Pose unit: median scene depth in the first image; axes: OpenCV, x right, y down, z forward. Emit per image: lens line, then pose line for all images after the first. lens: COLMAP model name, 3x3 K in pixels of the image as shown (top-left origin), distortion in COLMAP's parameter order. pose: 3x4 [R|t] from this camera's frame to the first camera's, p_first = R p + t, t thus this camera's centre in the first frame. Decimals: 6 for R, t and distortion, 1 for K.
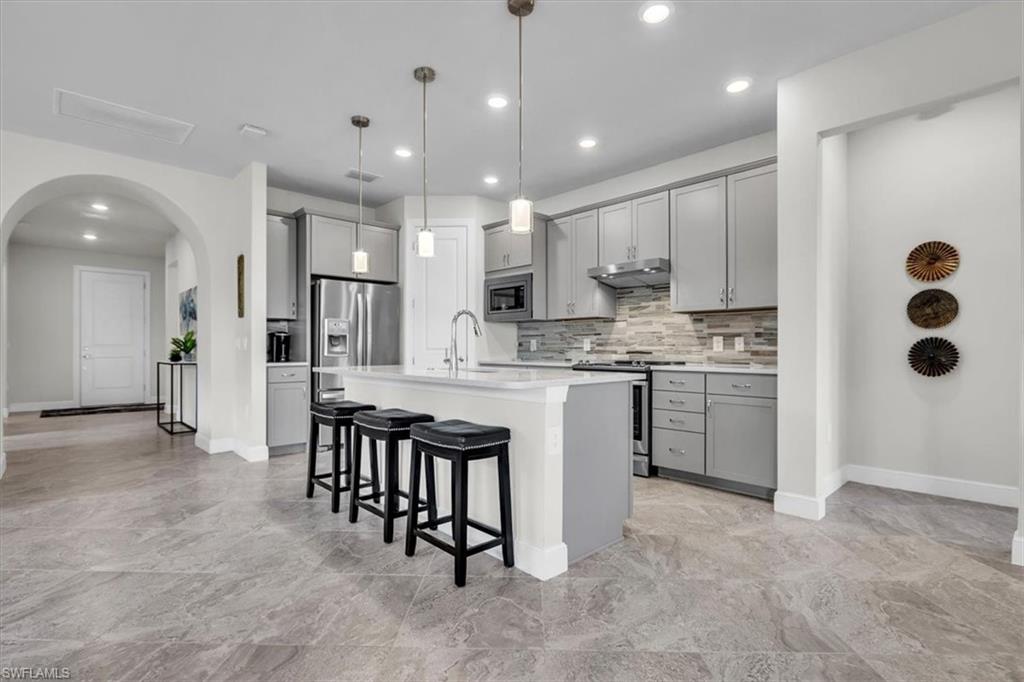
lens RADIAL K [[491.6, 0, 517.5], [0, 491.6, 347.4], [0, 0, 1]] dist [-0.001454, -0.000654]
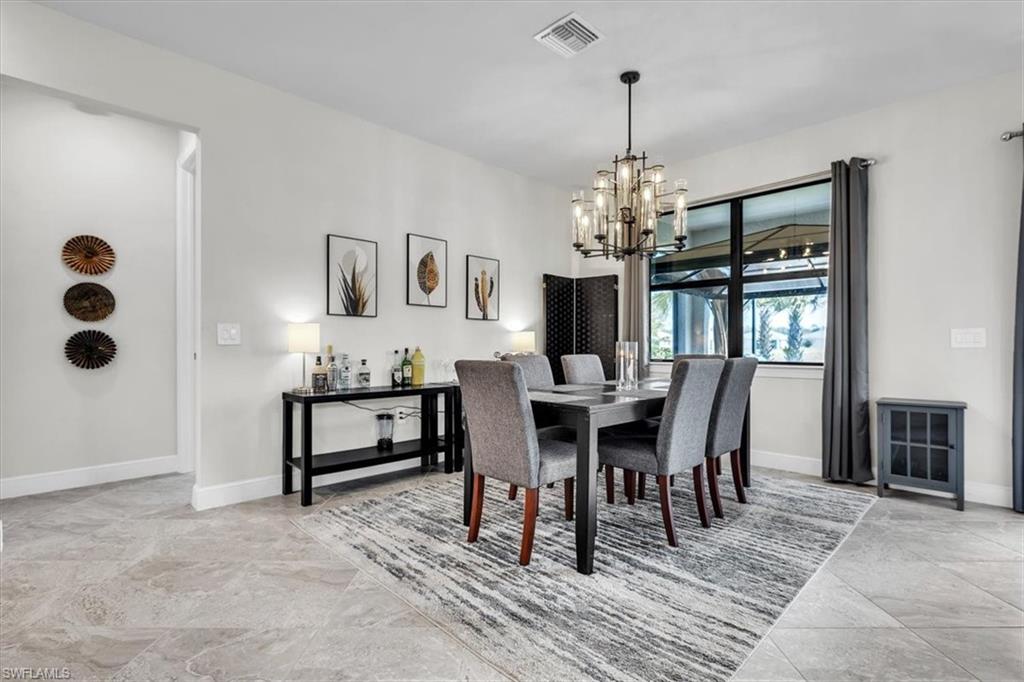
lens RADIAL K [[491.6, 0, 517.5], [0, 491.6, 347.4], [0, 0, 1]] dist [-0.001454, -0.000654]
pose [[-0.028063, -0.005597, 0.999590, -0.137488], [-0.002075, 0.999982, 0.005541, 0.005193], [-0.999604, -0.001919, -0.028074, 0.104740]]
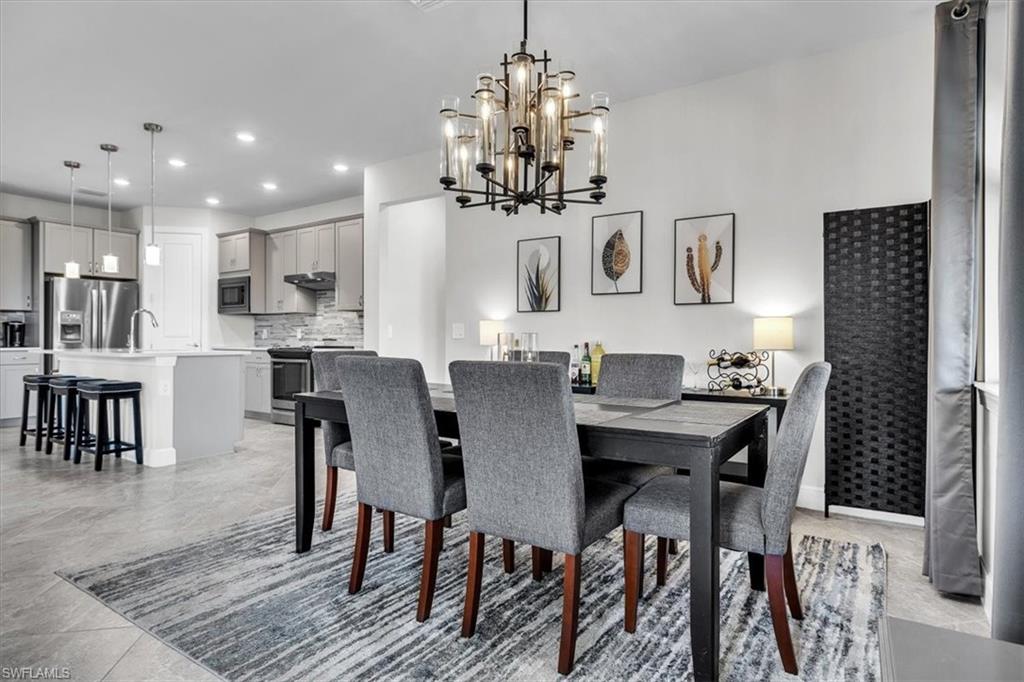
lens RADIAL K [[546.9, 0, 512.0], [0, 546.9, 341.0], [0, 0, 1]] dist [0.000592, 0.000553]
pose [[0.976544, 0.002090, 0.215308, 0.405571], [-0.003236, 0.999982, 0.004971, 0.004989], [-0.215294, -0.005551, 0.976534, -0.540723]]
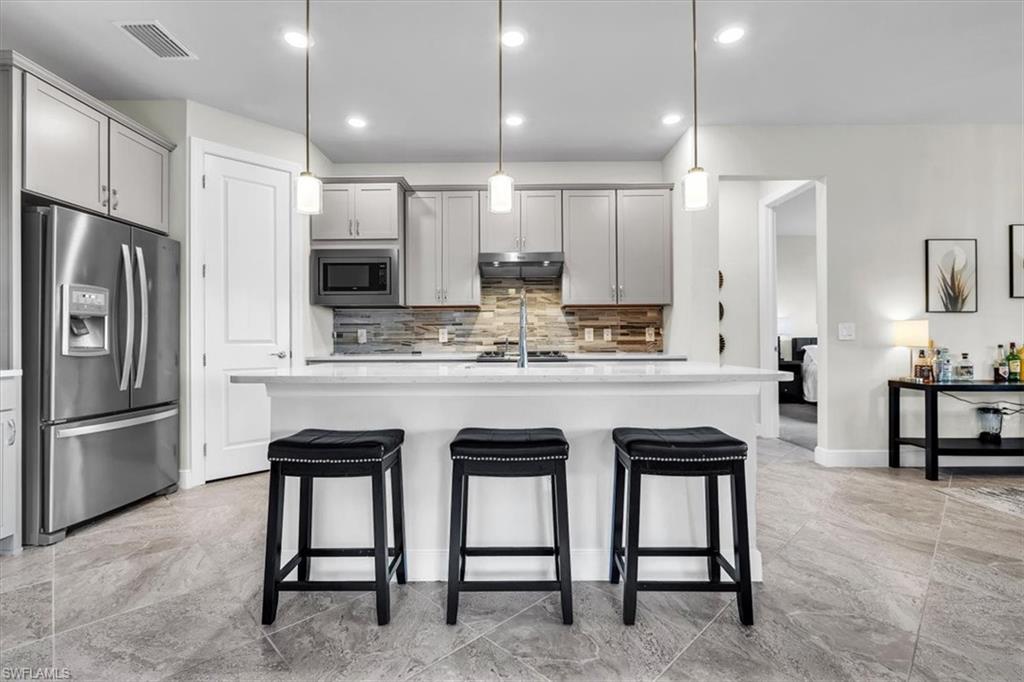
lens RADIAL K [[463.7, 0, 509.1], [0, 463.7, 338.1], [0, 0, 1]] dist [-0.000734, -0.000136]
pose [[0.696015, -0.000558, 0.718027, -0.428694], [0.004365, 0.999985, -0.003455, 0.003200], [-0.718014, 0.005539, 0.696006, 0.334844]]
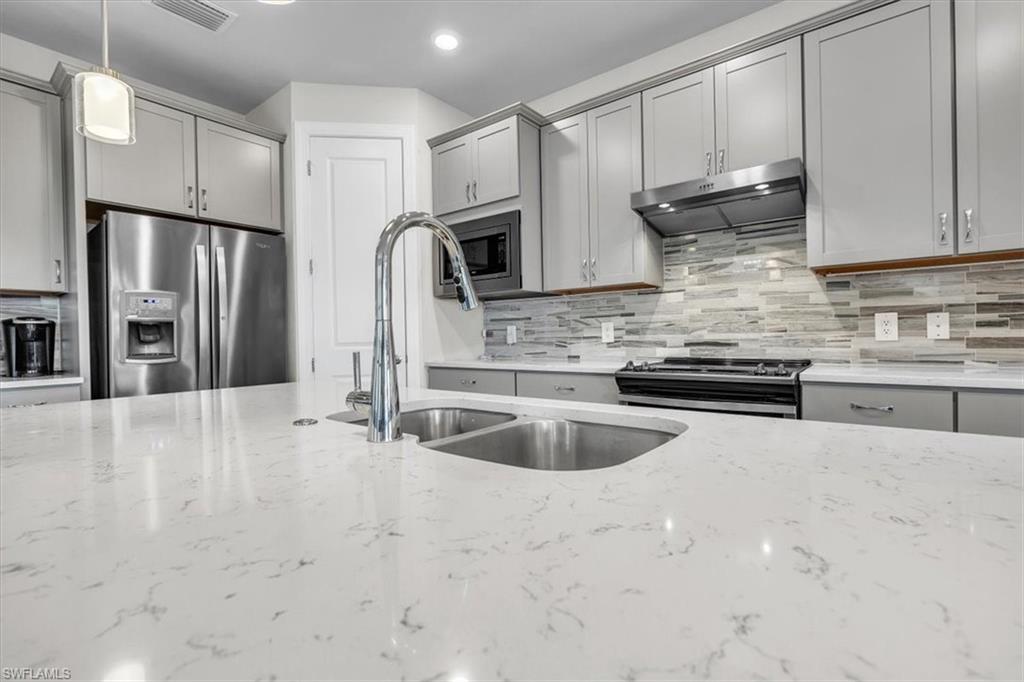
lens RADIAL K [[468.8, 0, 515.3], [0, 468.8, 339.0], [0, 0, 1]] dist [-0.001048, -0.000270]
pose [[0.989077, -0.018105, 0.146285, -0.062846], [0.017289, 0.999827, 0.006849, -0.003517], [-0.146384, -0.004246, 0.989219, 0.477476]]
